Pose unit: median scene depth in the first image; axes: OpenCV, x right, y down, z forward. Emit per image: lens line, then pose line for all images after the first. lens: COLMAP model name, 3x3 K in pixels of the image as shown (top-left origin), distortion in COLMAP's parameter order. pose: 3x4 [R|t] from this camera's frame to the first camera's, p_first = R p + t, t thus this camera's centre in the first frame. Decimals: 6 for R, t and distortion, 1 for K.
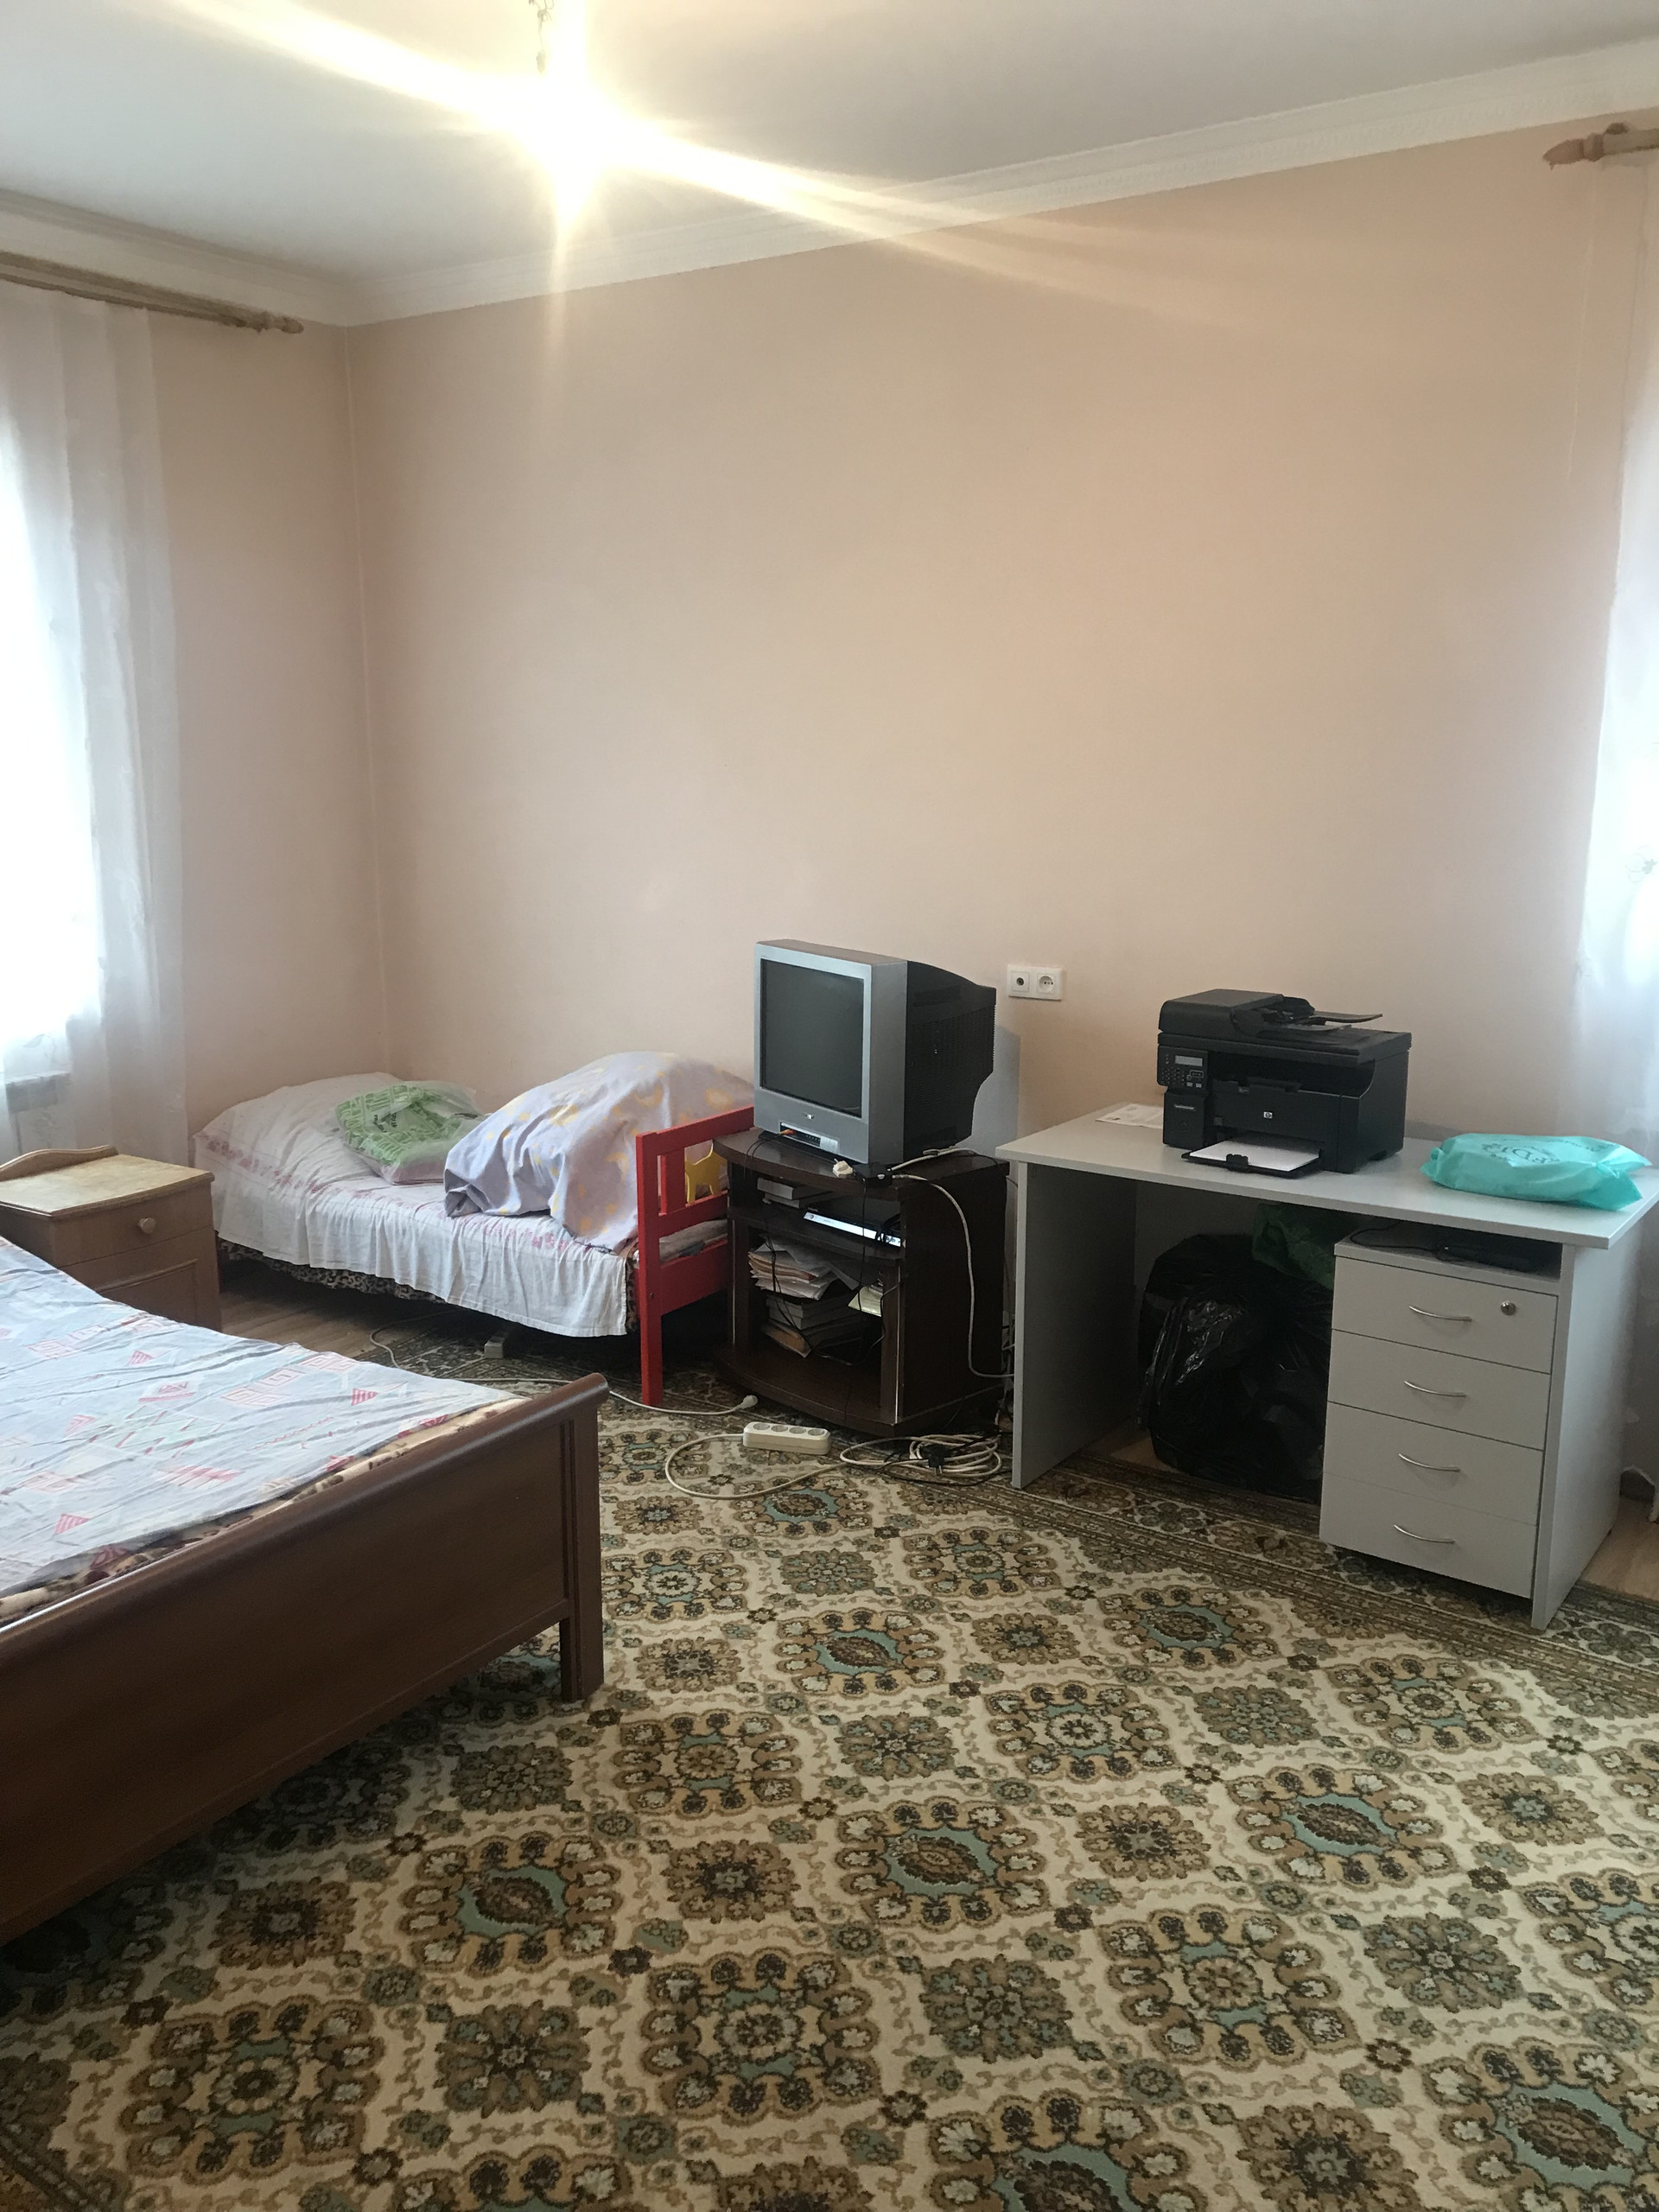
lens RADIAL K [[1790.0, 0, 851.3], [0, 1790.0, 1077.3], [0, 0, 1]] dist [0.072784, -0.188723]
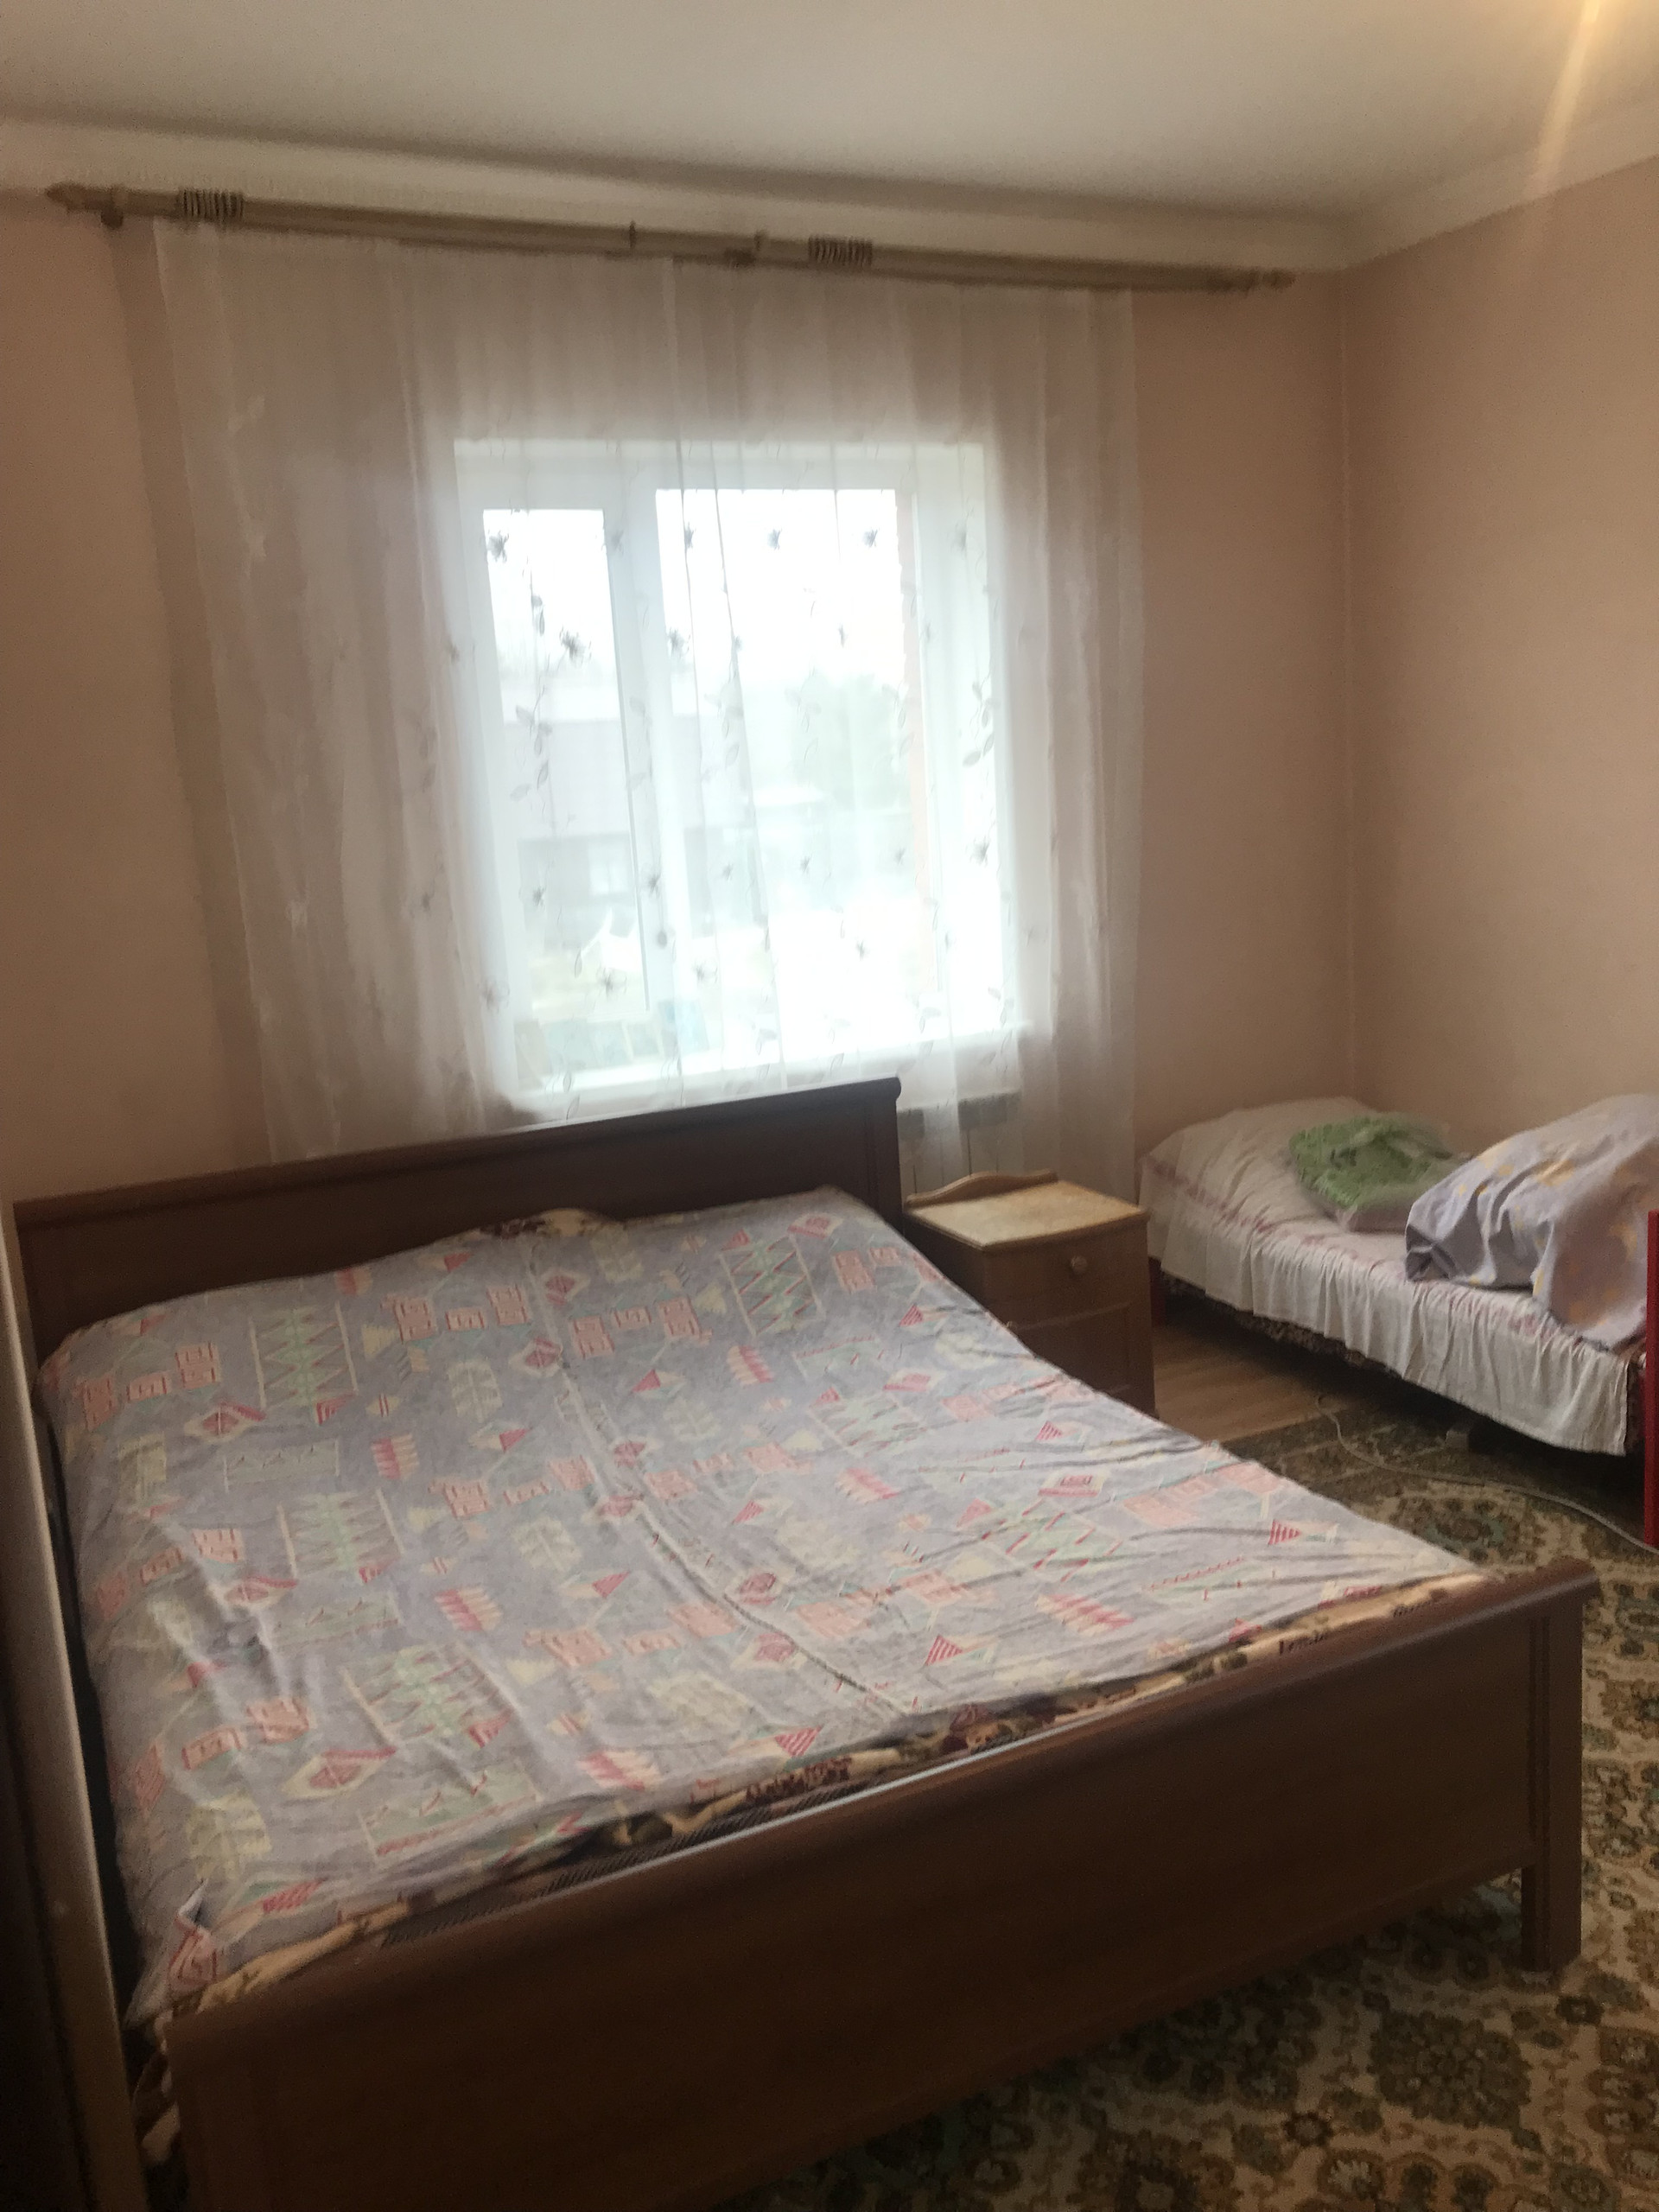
lens RADIAL K [[1778.1, 0, 852.8], [0, 1778.1, 1070.2], [0, 0, 1]] dist [0.032157, -0.016210]
pose [[0.859092, 0.043060, -0.510007, -0.022602], [-0.037219, 0.999072, 0.021657, -0.035544], [0.510467, 0.000376, 0.859897, 0.140428]]
